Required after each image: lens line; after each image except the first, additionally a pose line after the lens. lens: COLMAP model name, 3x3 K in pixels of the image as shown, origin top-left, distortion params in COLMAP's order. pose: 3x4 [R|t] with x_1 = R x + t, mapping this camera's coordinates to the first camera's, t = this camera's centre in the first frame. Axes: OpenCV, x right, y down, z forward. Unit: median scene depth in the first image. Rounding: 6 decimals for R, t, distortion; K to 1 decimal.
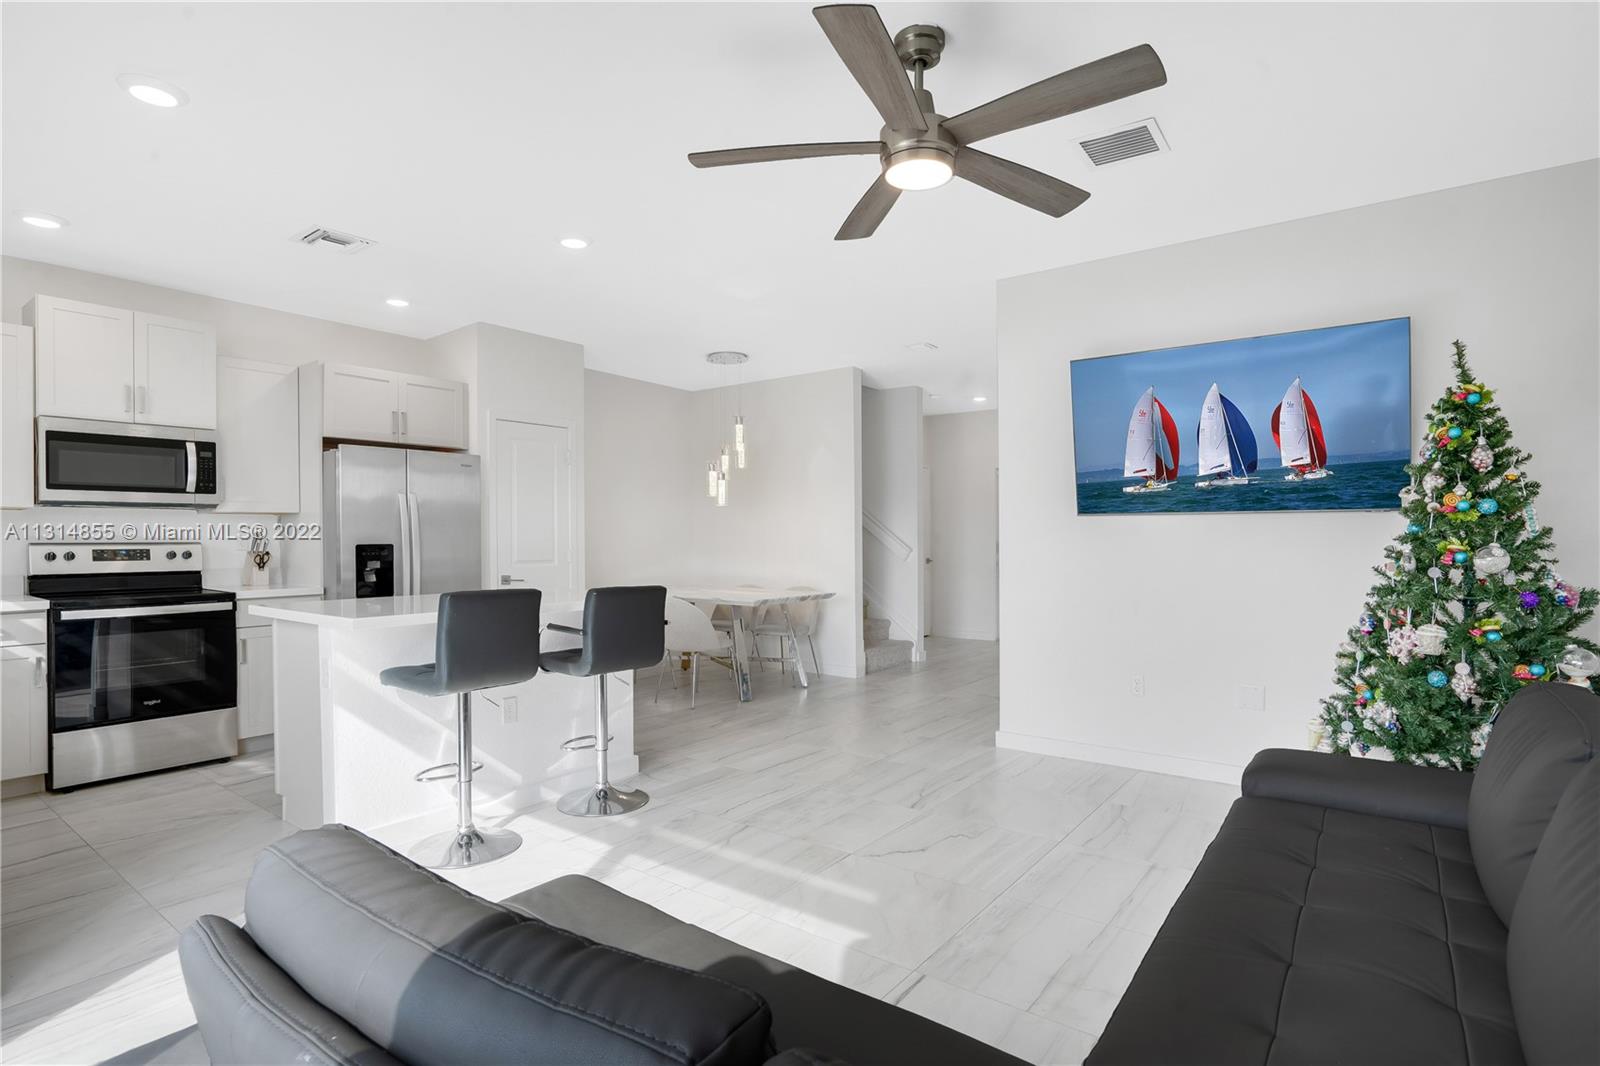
lens RADIAL K [[830.1, 0, 752.4], [0, 830.1, 536.9], [0, 0, 1]] dist [-0.001379, 0.026716]
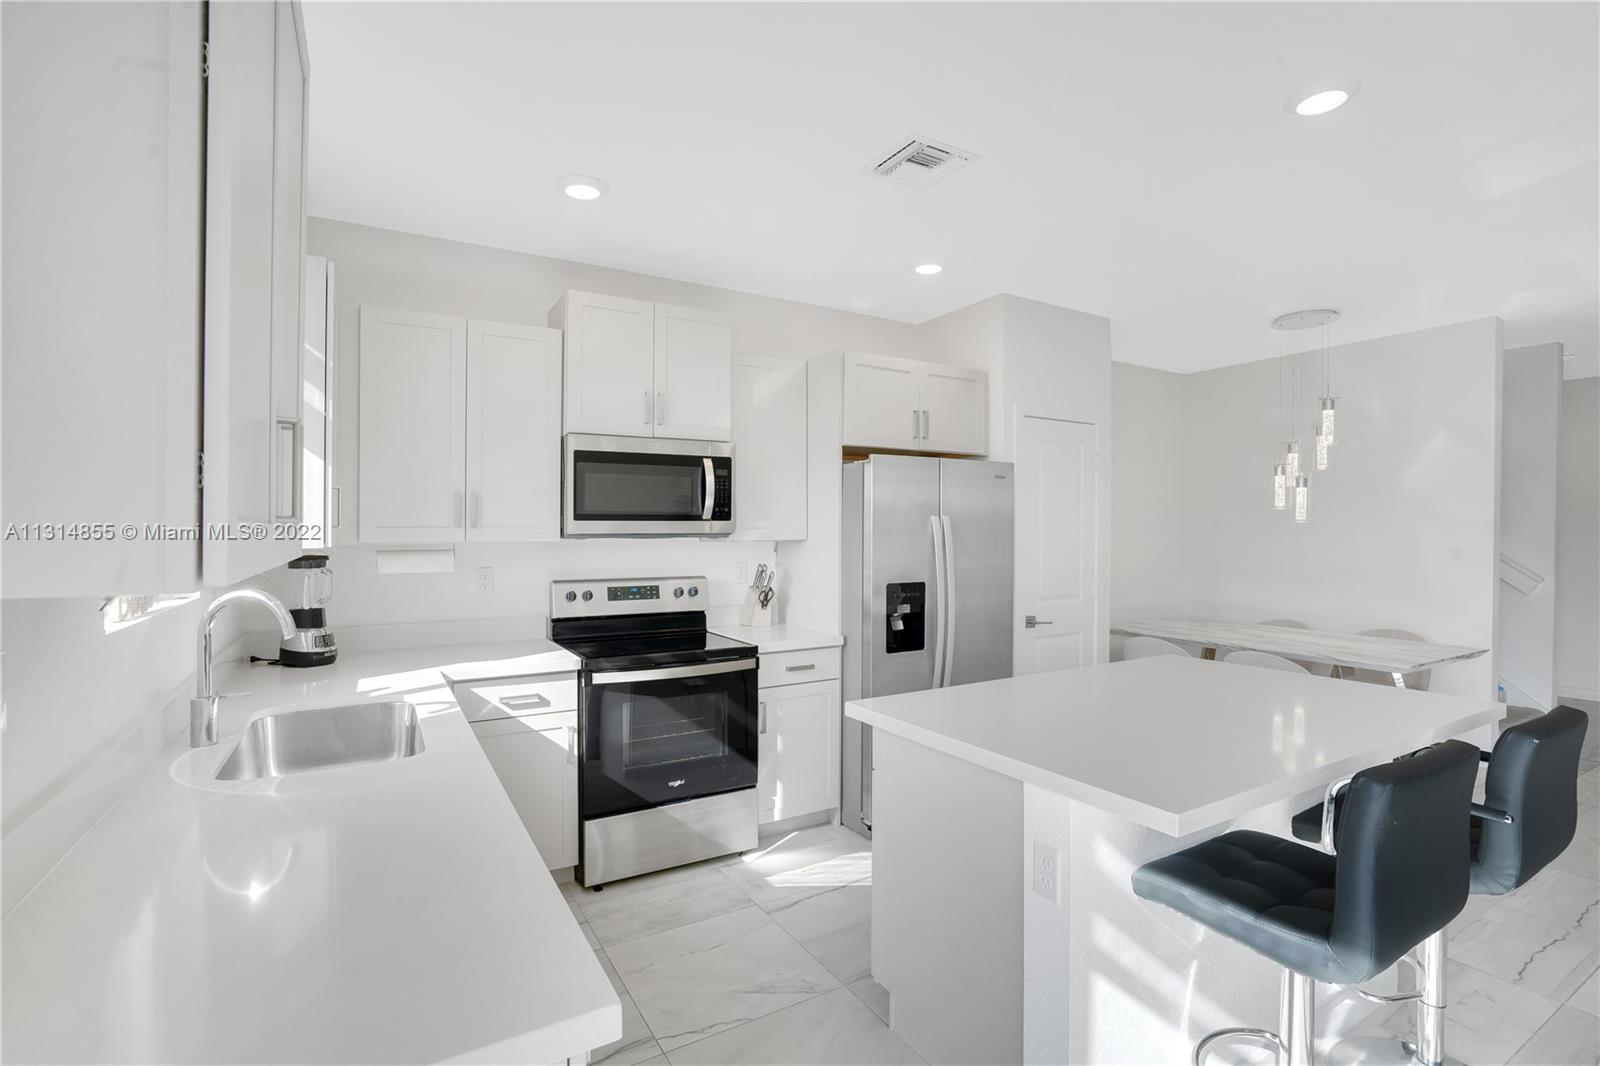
lens RADIAL K [[784.6, 0, 800.0], [0, 784.6, 533.0], [0, 0, 1]] dist [-0.003136, -0.000225]
pose [[0.942529, 0.002805, -0.334114, -0.328366], [-0.002781, 0.999996, 0.000550, -0.040606], [0.334114, 0.000411, 0.942533, 0.304164]]
